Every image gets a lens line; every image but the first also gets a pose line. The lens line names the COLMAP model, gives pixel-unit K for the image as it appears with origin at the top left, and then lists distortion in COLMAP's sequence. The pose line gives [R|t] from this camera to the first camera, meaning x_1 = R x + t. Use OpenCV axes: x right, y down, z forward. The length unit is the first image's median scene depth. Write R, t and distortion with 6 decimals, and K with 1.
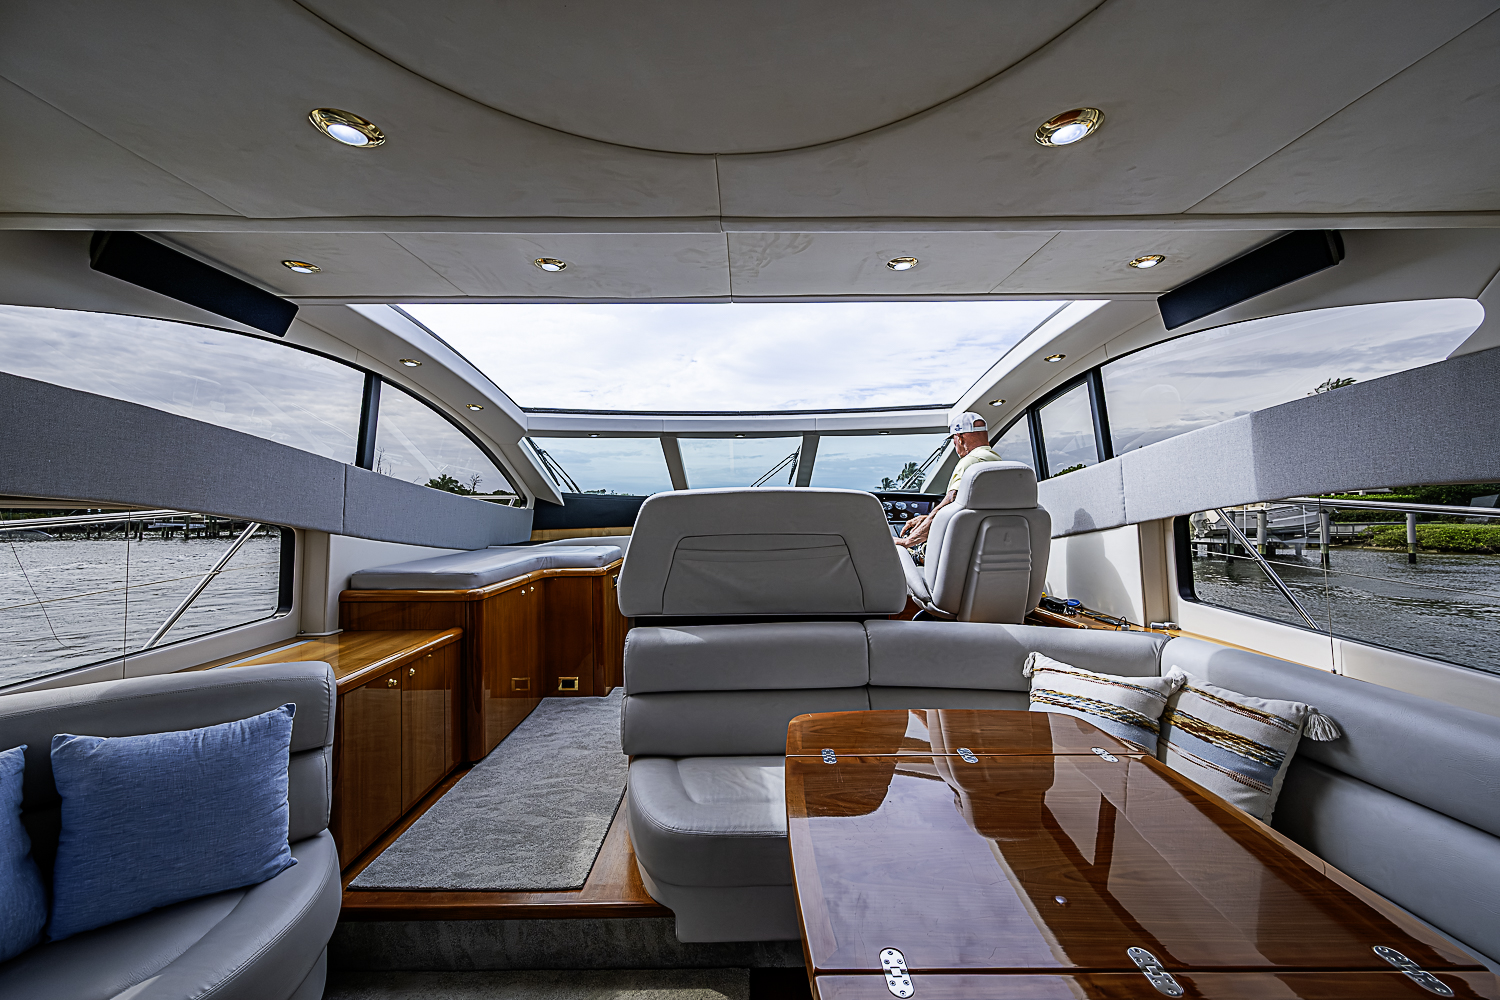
lens RADIAL K [[604.5, 0, 744.3], [0, 604.5, 496.5], [0, 0, 1]] dist [-0.001203, 0.000271]
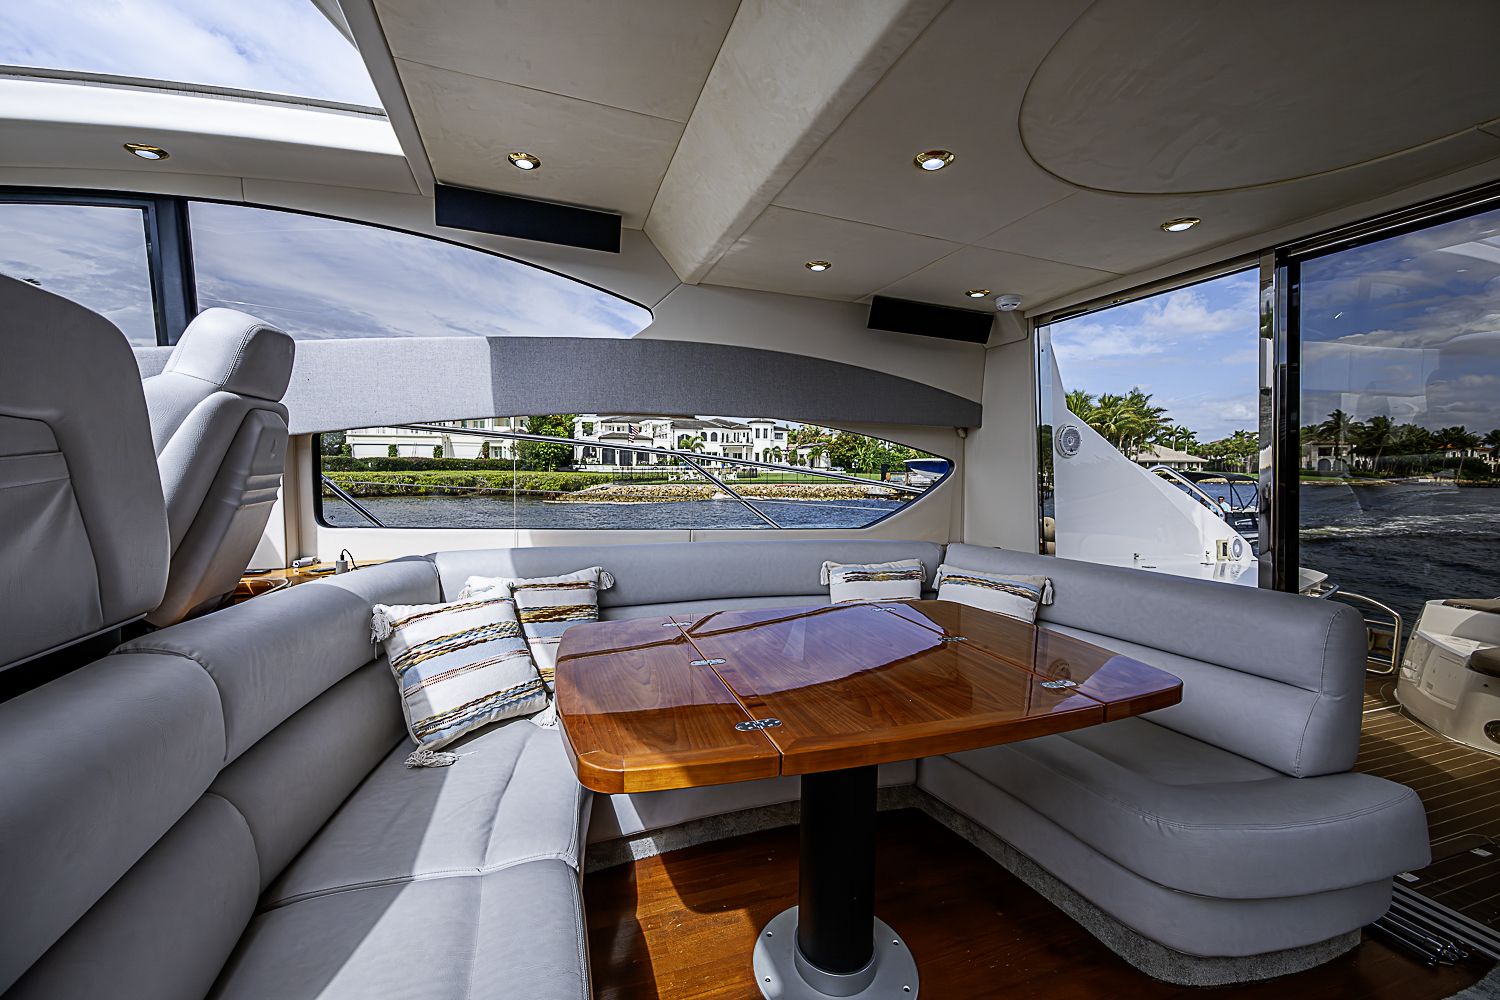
lens RADIAL K [[604.5, 0, 744.3], [0, 604.5, 496.5], [0, 0, 1]] dist [-0.001203, 0.000271]
pose [[-0.345083, -0.043281, 0.937574, -0.431063], [-0.027952, 0.998967, 0.035827, 0.116617], [-0.938156, -0.013844, -0.345936, 1.077216]]
